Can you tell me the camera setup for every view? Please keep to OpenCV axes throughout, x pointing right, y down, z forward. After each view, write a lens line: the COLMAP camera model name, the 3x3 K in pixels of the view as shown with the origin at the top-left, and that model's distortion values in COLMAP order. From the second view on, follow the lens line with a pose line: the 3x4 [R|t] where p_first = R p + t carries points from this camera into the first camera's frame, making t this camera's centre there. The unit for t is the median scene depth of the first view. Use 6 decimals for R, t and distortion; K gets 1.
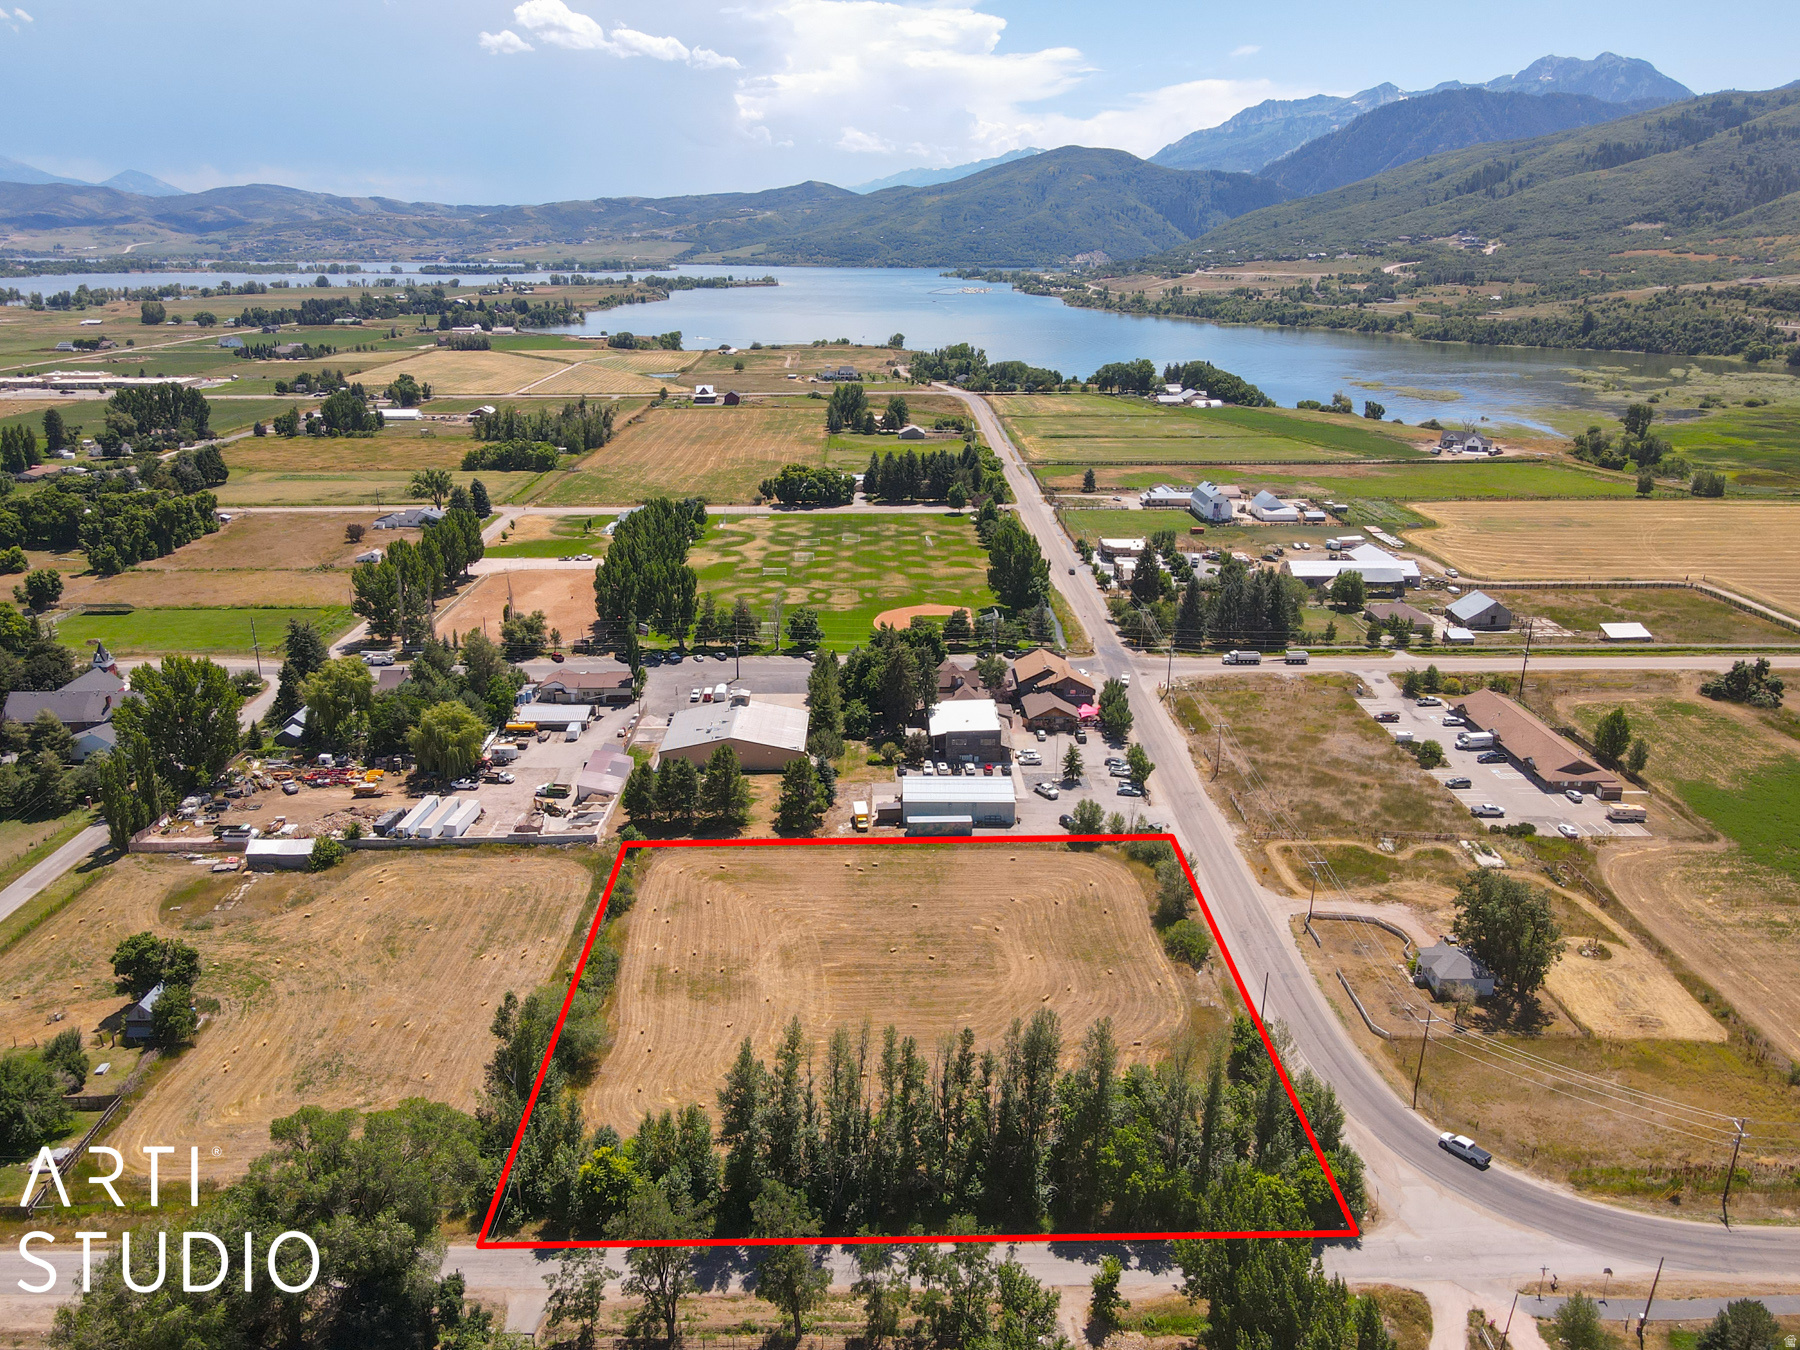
lens RADIAL K [[1327.1, 0, 887.0], [0, 1327.1, 675.6], [0, 0, 1]] dist [0.016601, 0.007084]
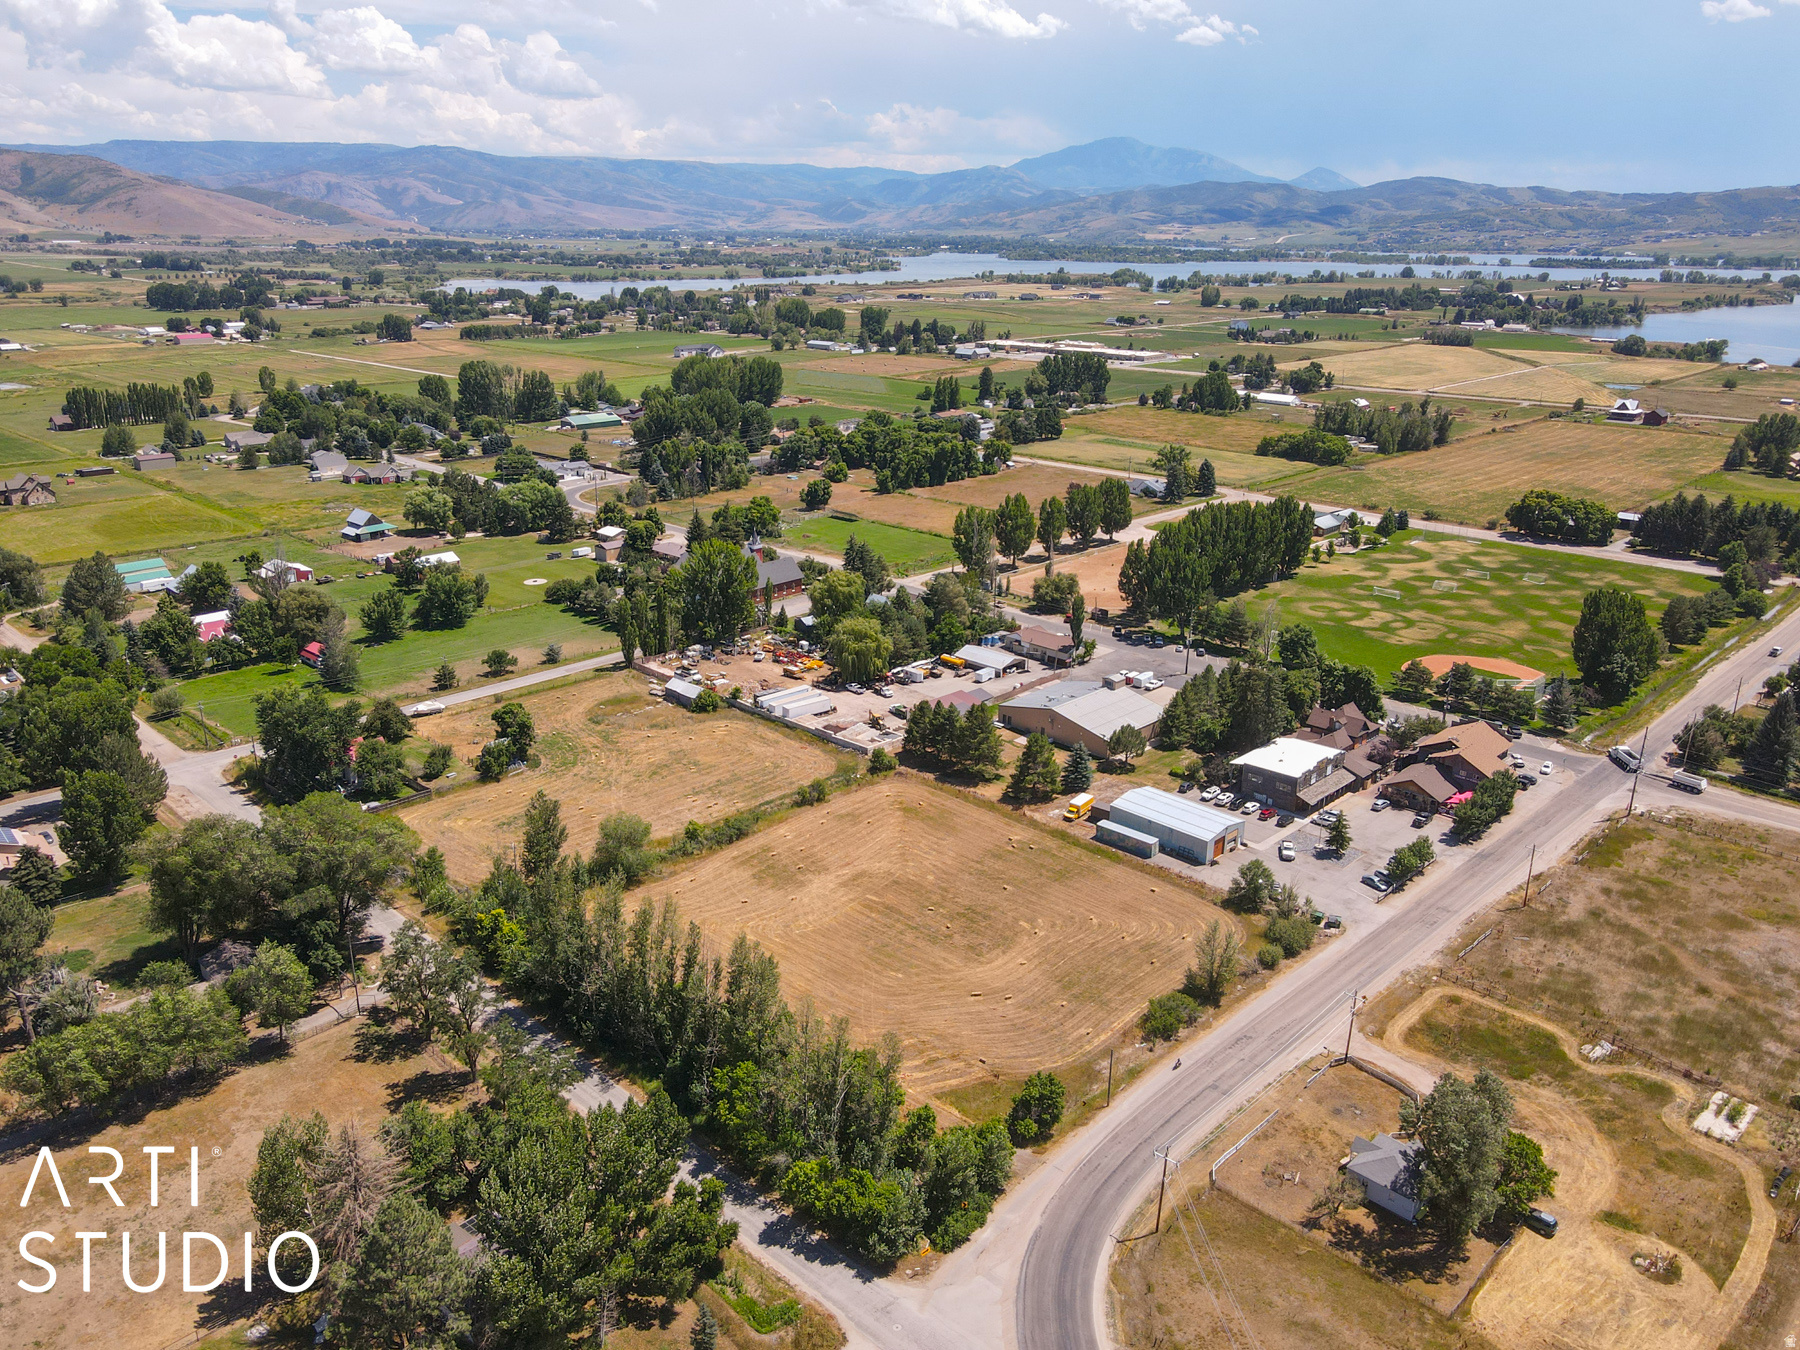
lens RADIAL K [[1327.1, 0, 887.0], [0, 1327.1, 675.6], [0, 0, 1]] dist [0.016601, 0.007084]
pose [[0.701194, 0.236510, -0.672600, 0.438088], [-0.232539, 0.967654, 0.097836, -0.045725], [0.673983, 0.087804, 0.733511, 0.127773]]
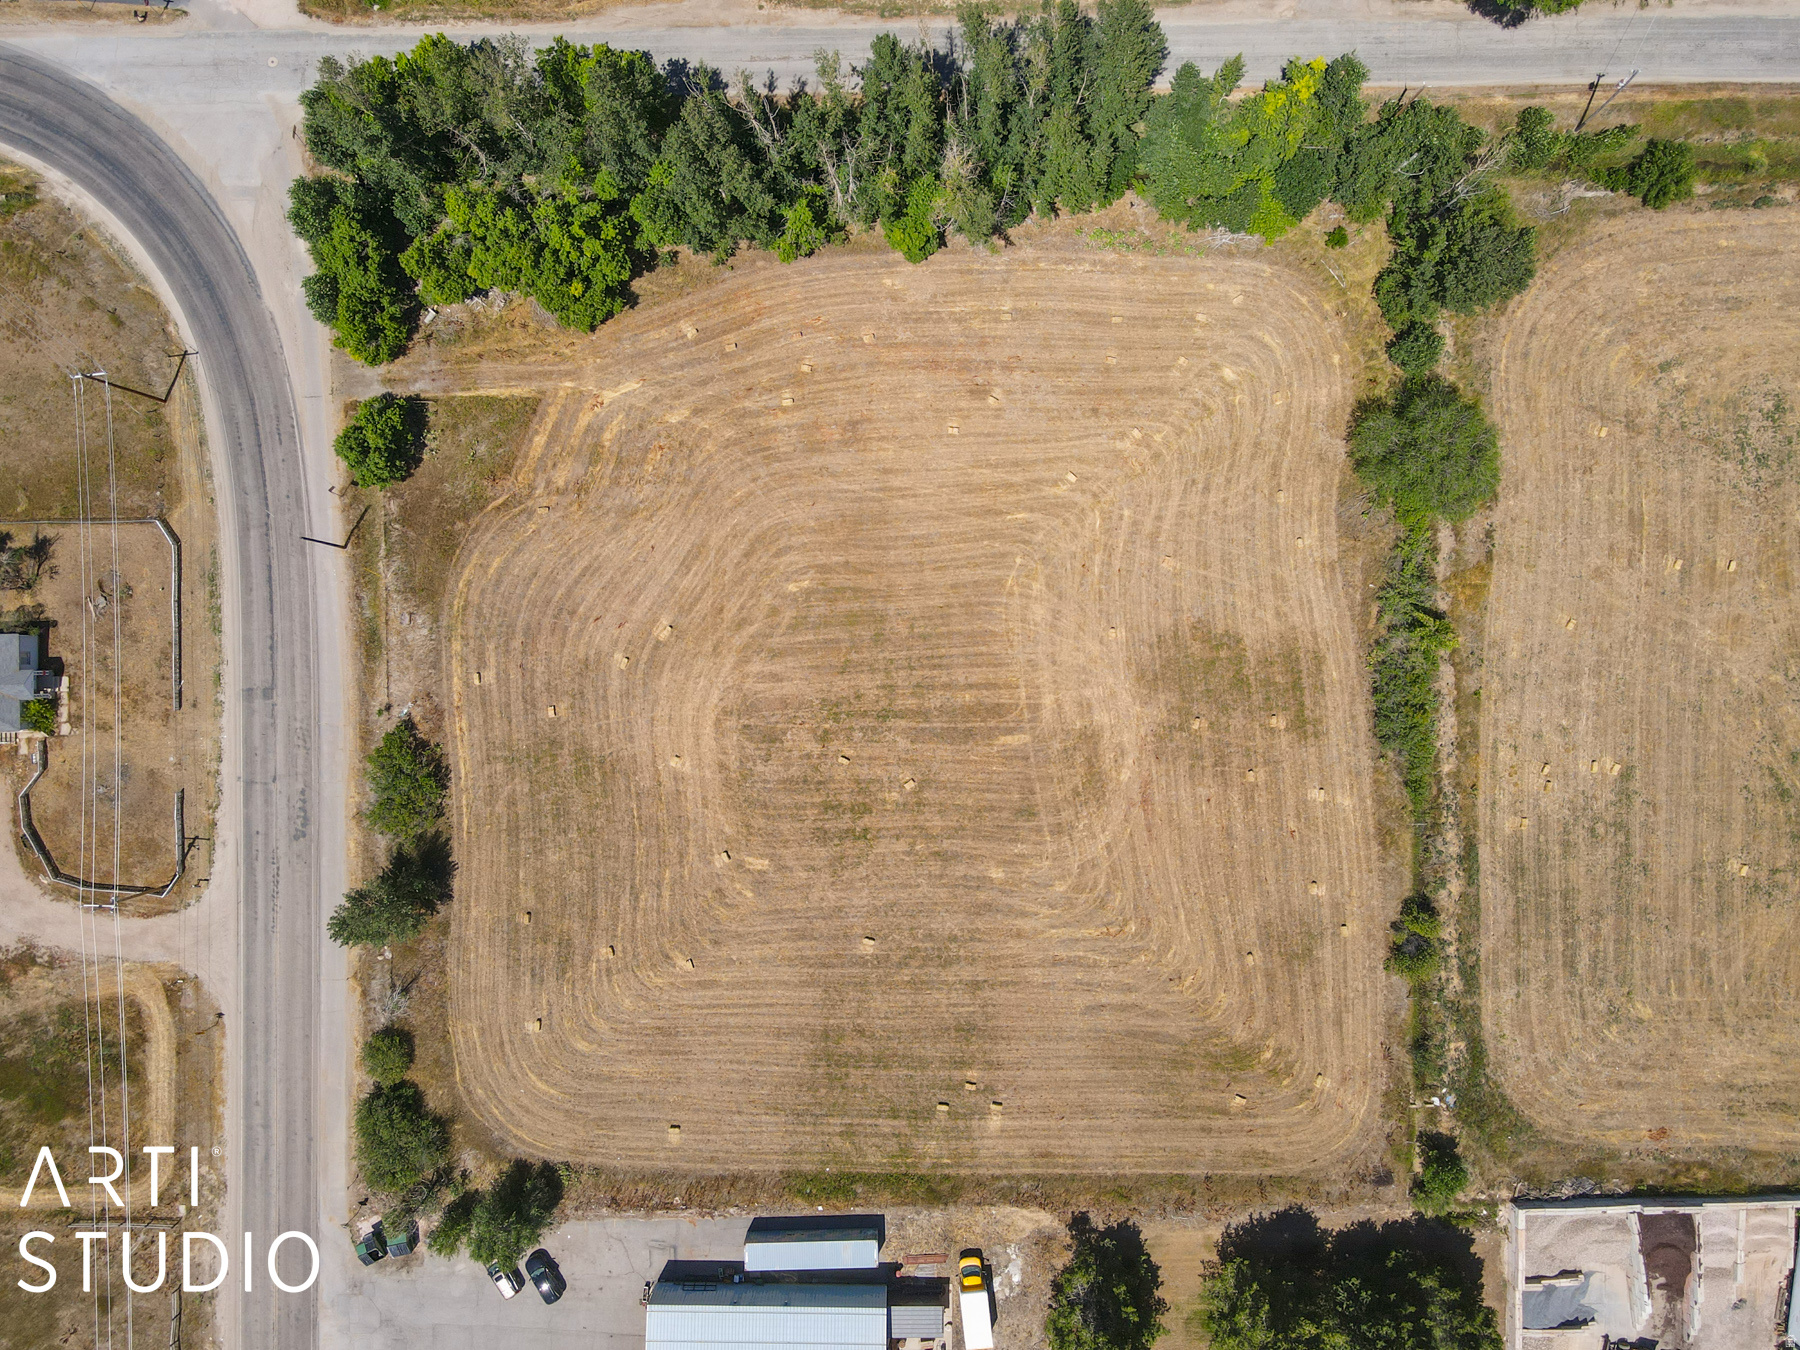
lens RADIAL K [[1315.8, 0, 884.4], [0, 1315.8, 679.1], [0, 0, 1]] dist [0.022484, -0.012815]
pose [[-0.999840, -0.001976, 0.017758, 0.004178], [0.017432, -0.325847, 0.945262, -0.223688], [0.003919, 0.945421, 0.325829, 0.521629]]
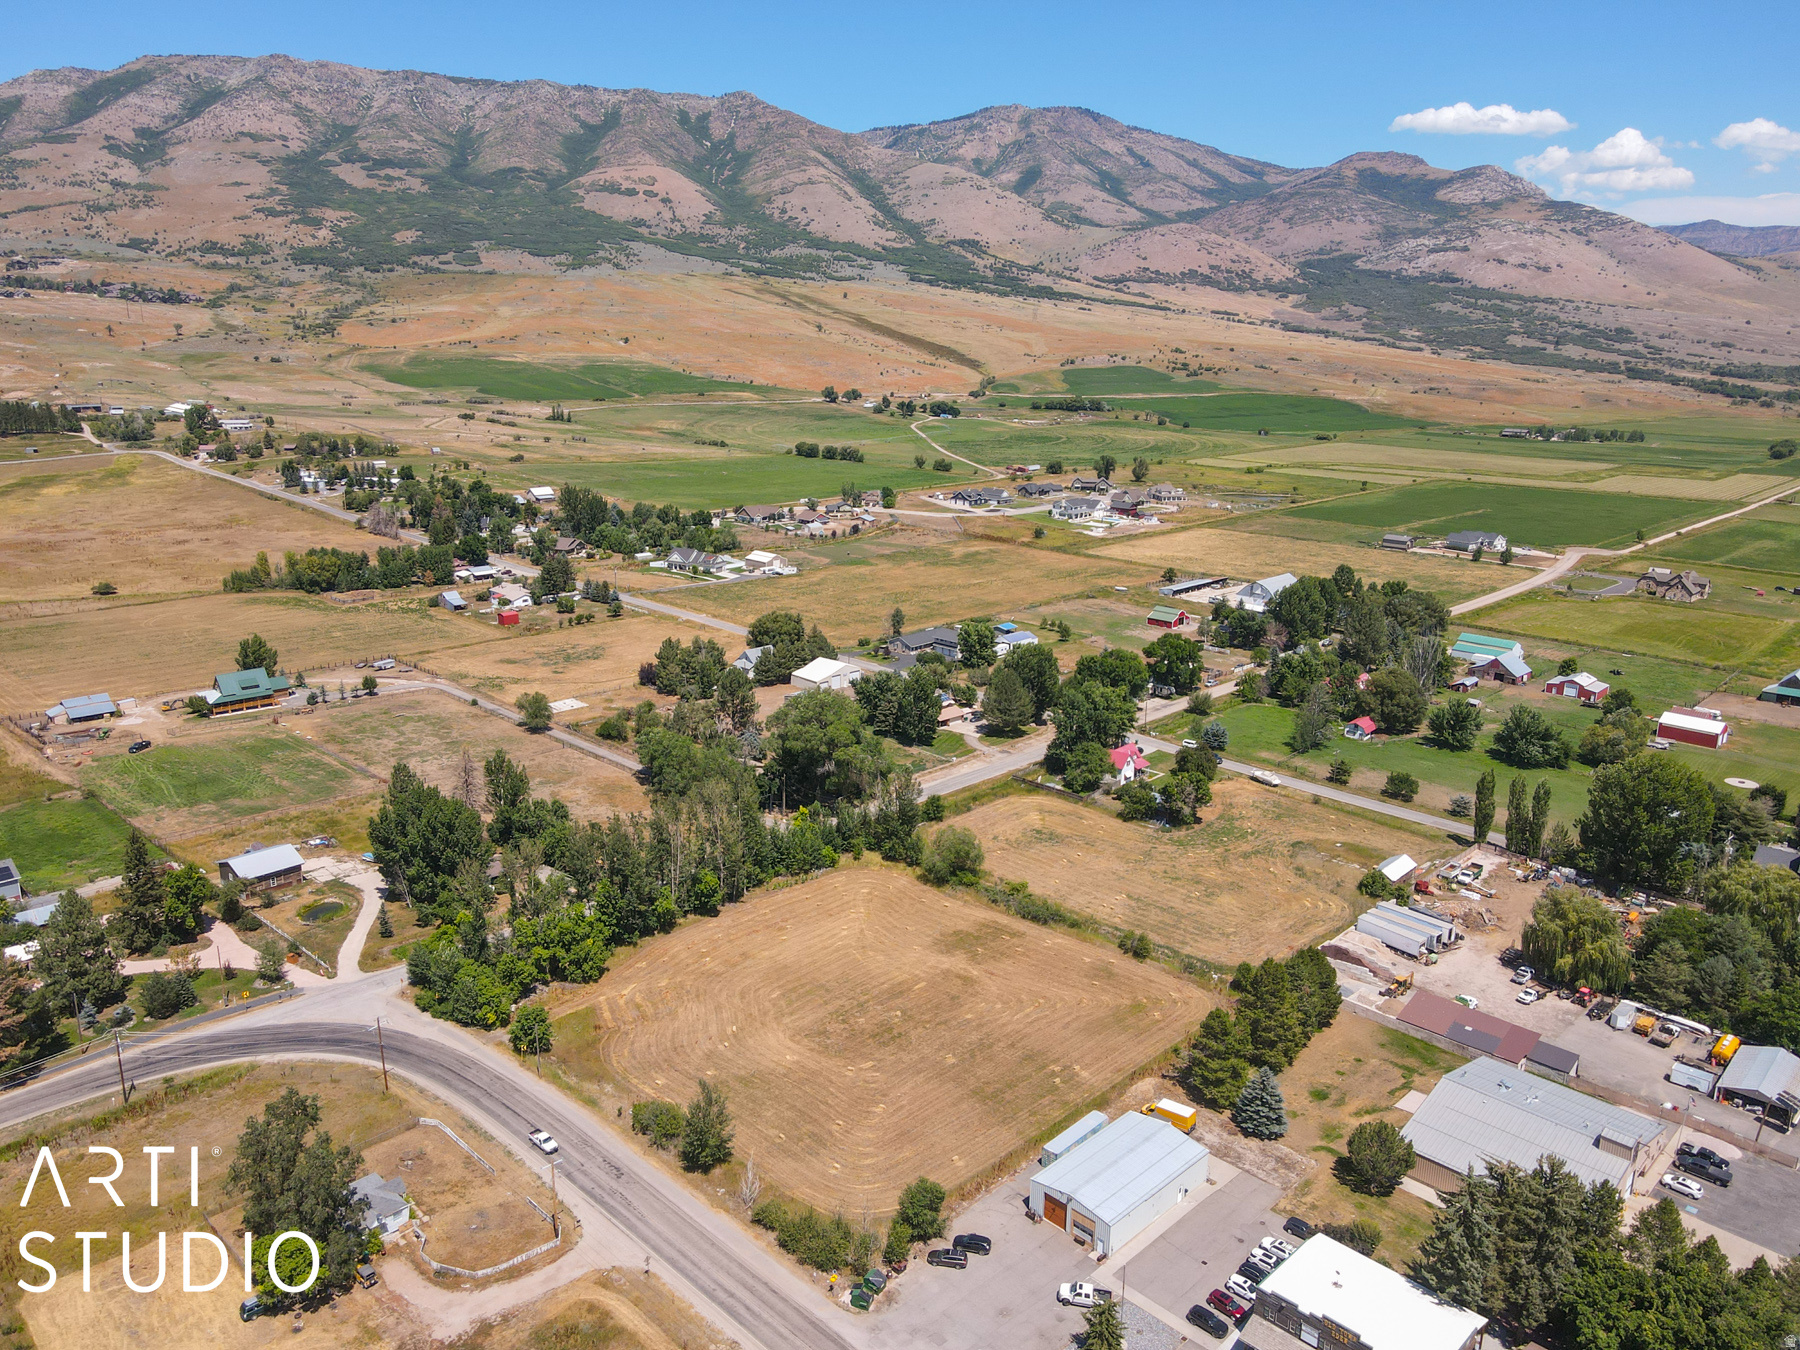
lens RADIAL K [[1327.1, 0, 887.0], [0, 1327.1, 675.6], [0, 0, 1]] dist [0.016601, 0.007084]
pose [[-0.710206, 0.178043, -0.681108, 0.451450], [-0.235979, 0.851312, 0.468595, -0.336648], [0.663266, 0.493526, -0.562593, 0.981478]]
